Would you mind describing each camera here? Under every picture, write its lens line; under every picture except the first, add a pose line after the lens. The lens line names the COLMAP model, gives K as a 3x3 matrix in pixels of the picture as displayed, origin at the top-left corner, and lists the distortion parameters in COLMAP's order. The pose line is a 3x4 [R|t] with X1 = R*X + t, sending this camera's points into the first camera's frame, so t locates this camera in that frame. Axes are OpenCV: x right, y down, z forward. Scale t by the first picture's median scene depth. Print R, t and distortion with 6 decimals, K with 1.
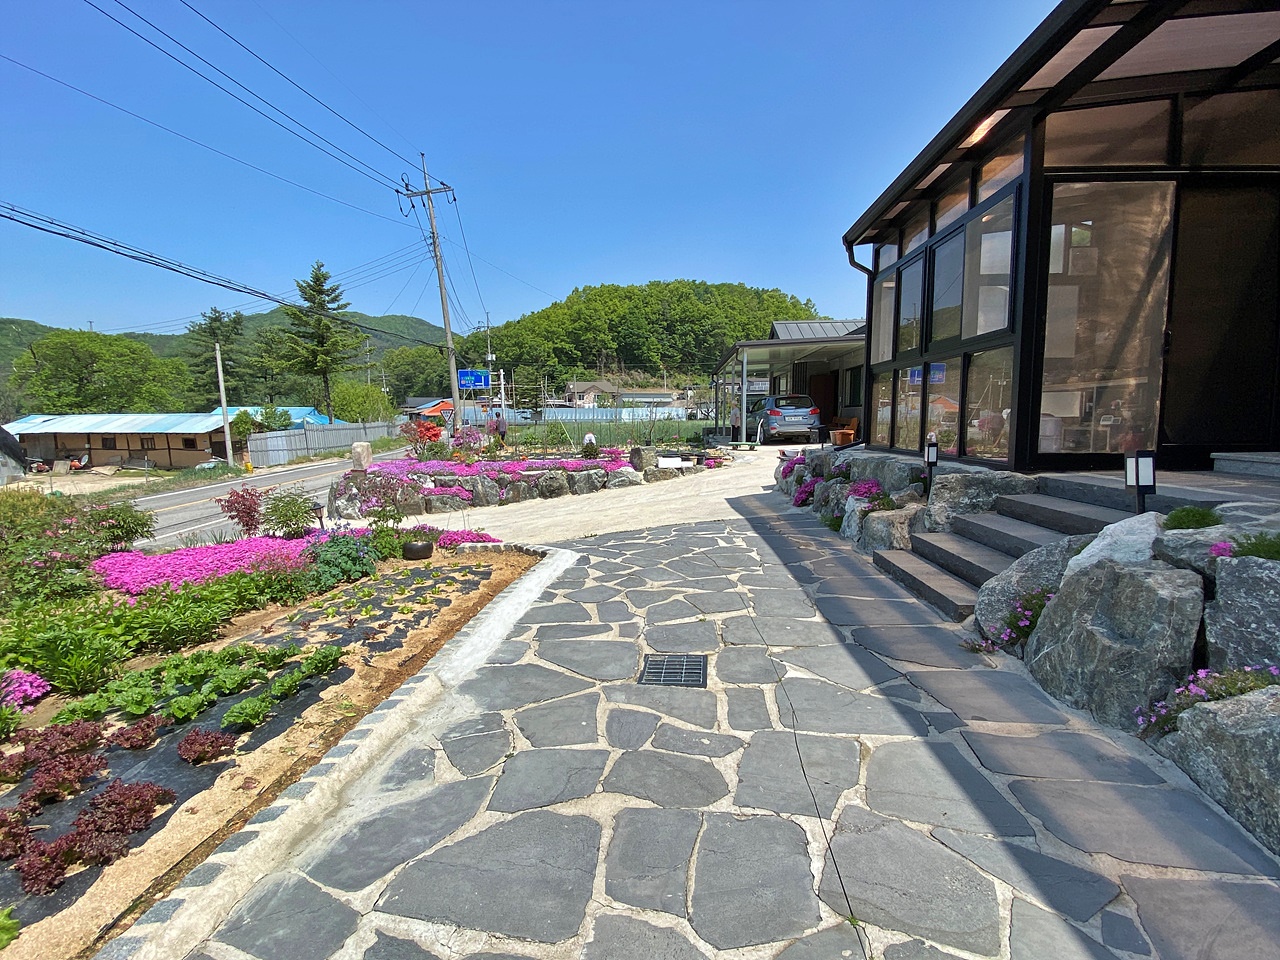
lens RADIAL K [[610.5, 0, 640.0], [0, 610.5, 480.0], [0, 0, 1]] dist [0.048476, -0.042958]
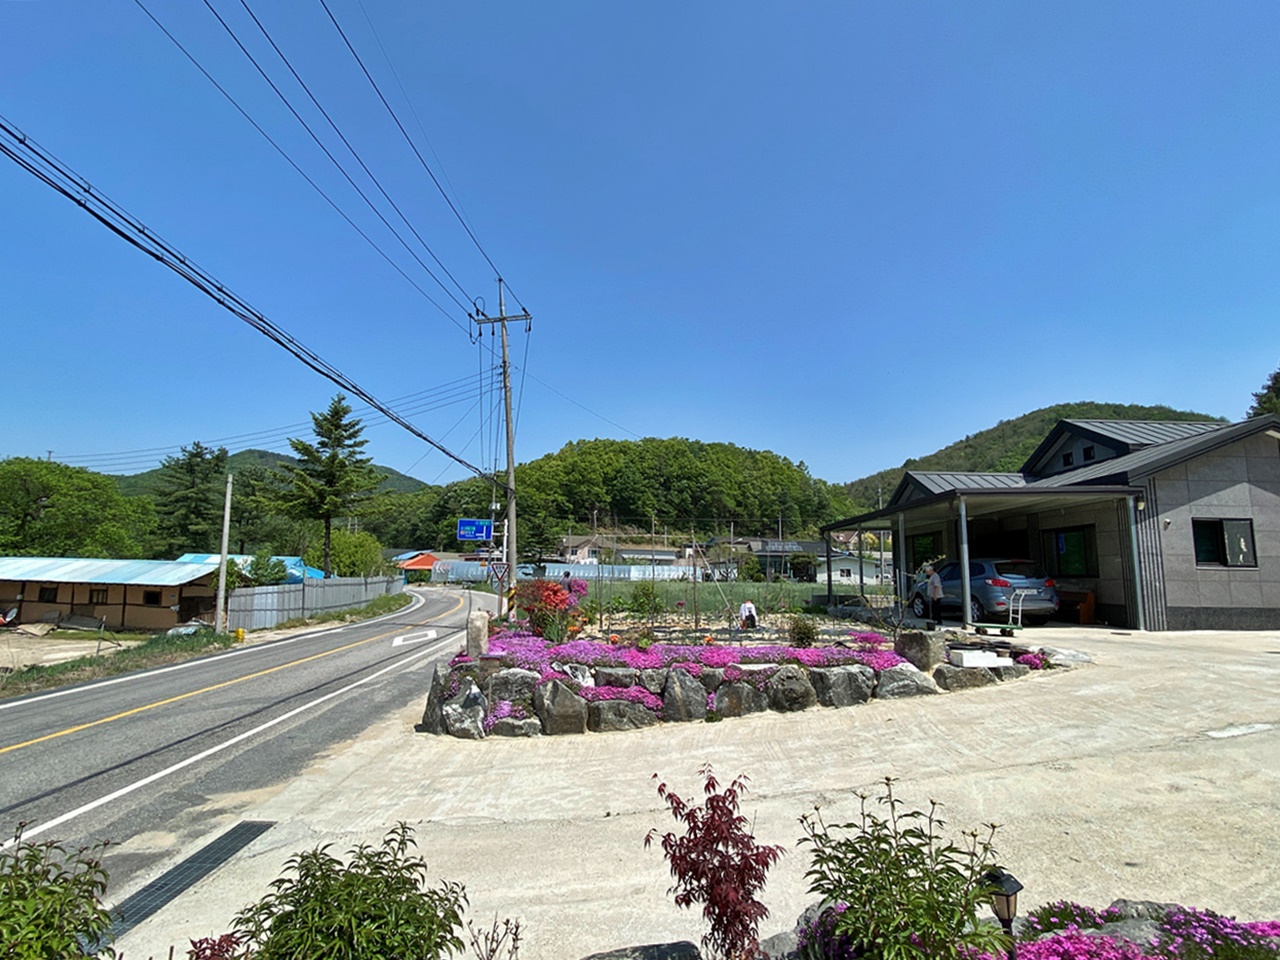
lens RADIAL K [[634.4, 0, 640.0], [0, 634.4, 480.0], [0, 0, 1]] dist [0.056065, -0.047298]
pose [[0.998387, 0.034985, 0.044709, -0.114152], [-0.022778, 0.968235, -0.249001, -0.011291], [-0.052000, 0.247581, 0.967471, 0.100613]]
